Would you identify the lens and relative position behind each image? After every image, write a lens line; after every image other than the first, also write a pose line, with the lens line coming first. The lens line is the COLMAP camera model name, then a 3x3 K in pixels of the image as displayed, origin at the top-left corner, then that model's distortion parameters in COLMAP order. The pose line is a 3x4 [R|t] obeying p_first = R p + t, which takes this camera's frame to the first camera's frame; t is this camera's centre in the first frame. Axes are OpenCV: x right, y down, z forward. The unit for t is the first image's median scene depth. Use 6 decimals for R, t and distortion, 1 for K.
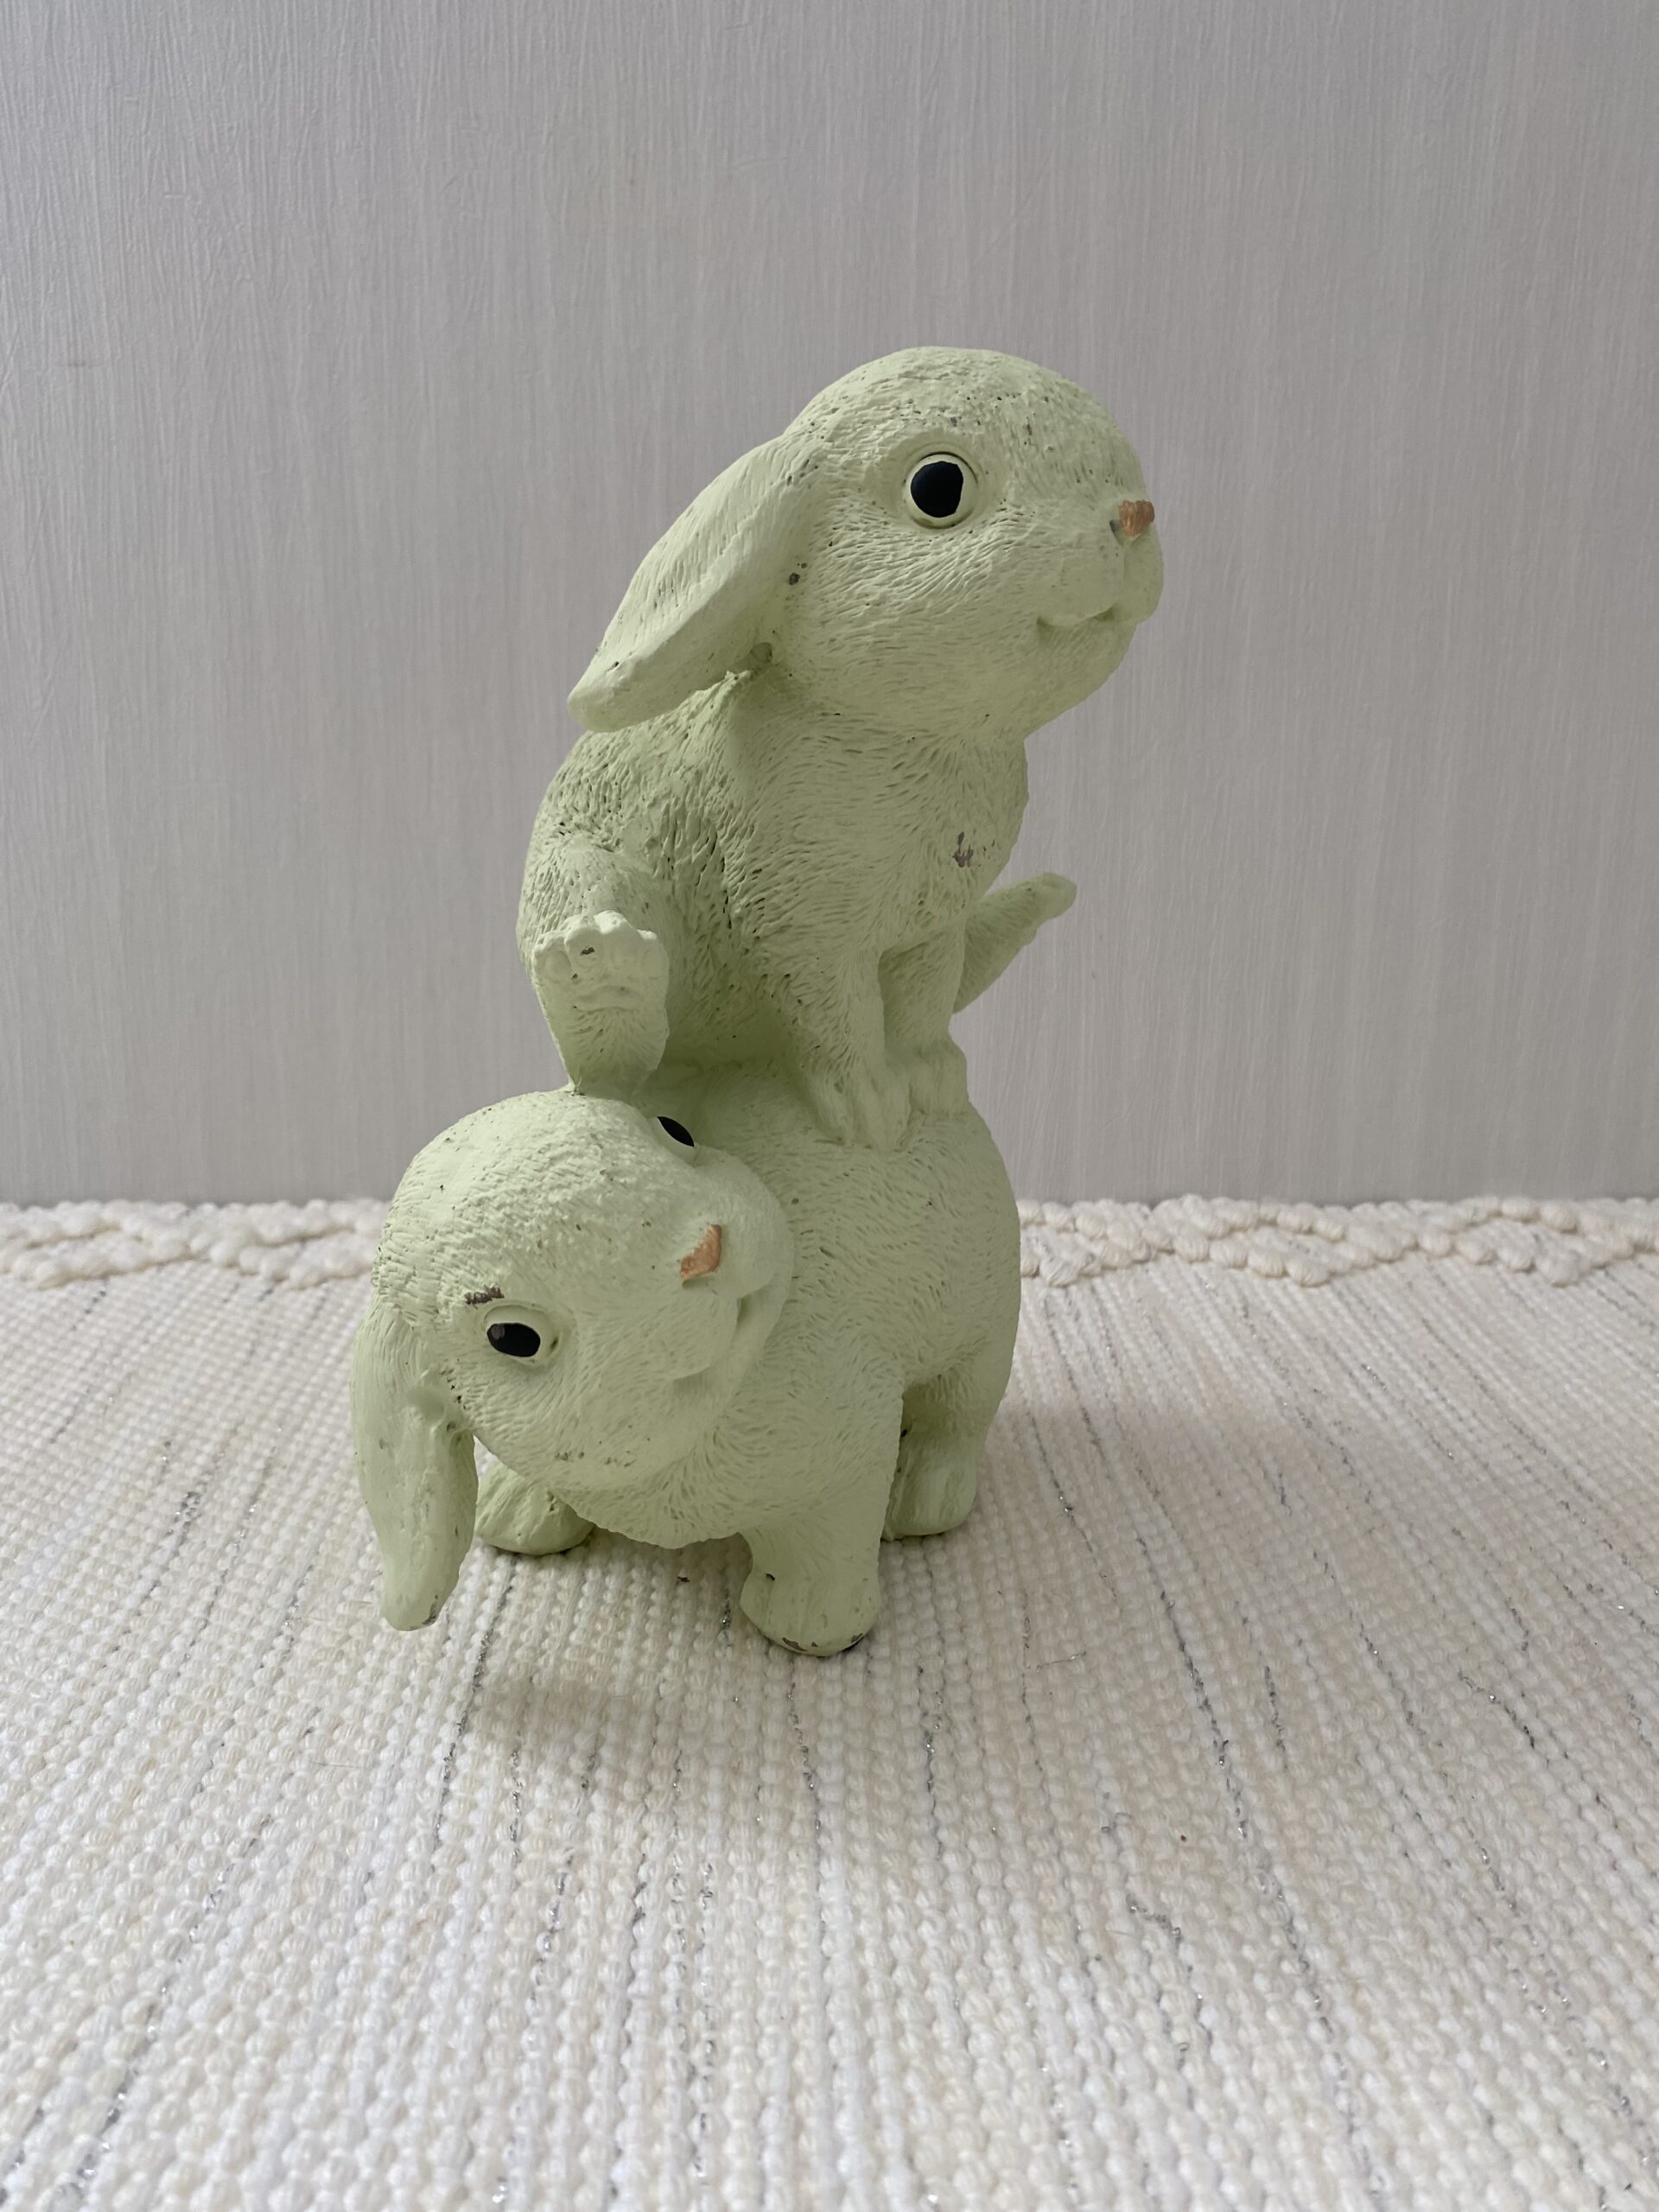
lens RADIAL K [[1764.7, 0, 808.9], [0, 1764.7, 1104.7], [0, 0, 1]] dist [-0.001407, 0.001028]
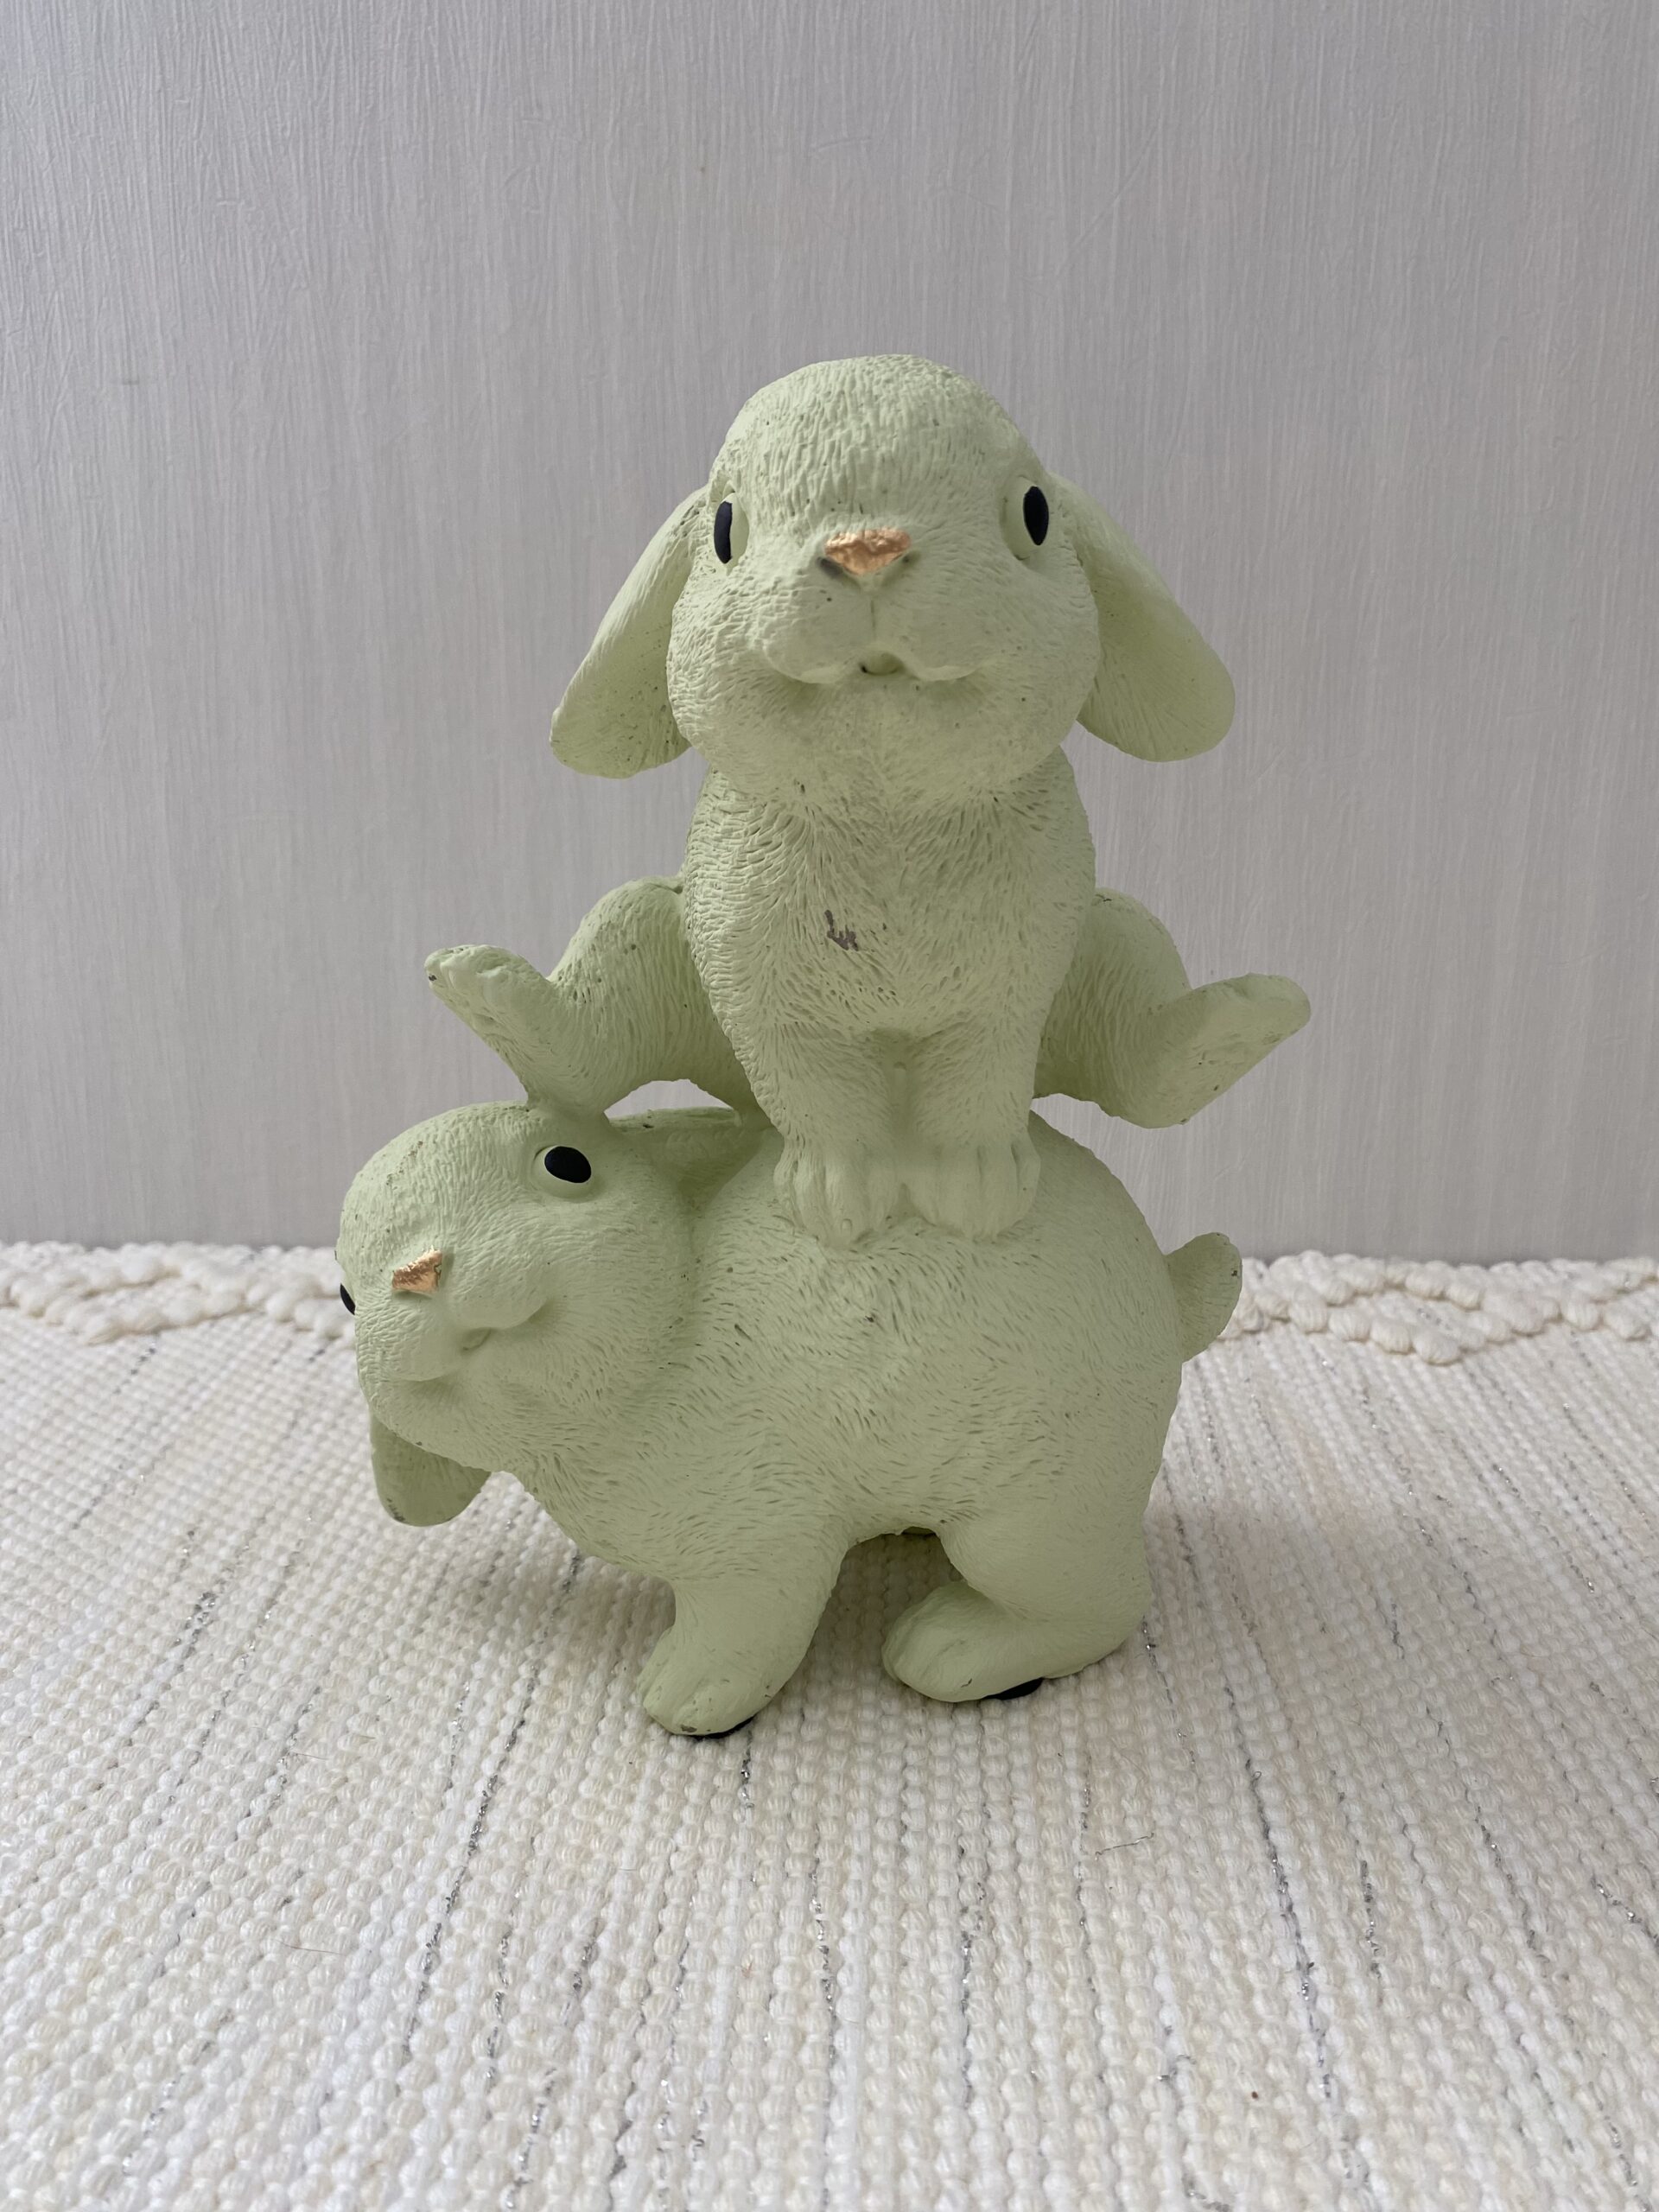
lens RADIAL K [[1764.7, 0, 807.0], [0, 1764.7, 1099.3], [0, 0, 1]] dist [-0.001407, 0.001028]
pose [[0.996596, 0.006657, -0.082177, 0.038232], [-0.005678, 0.999910, 0.012139, -0.048987], [0.082250, -0.011631, 0.996544, 0.078689]]
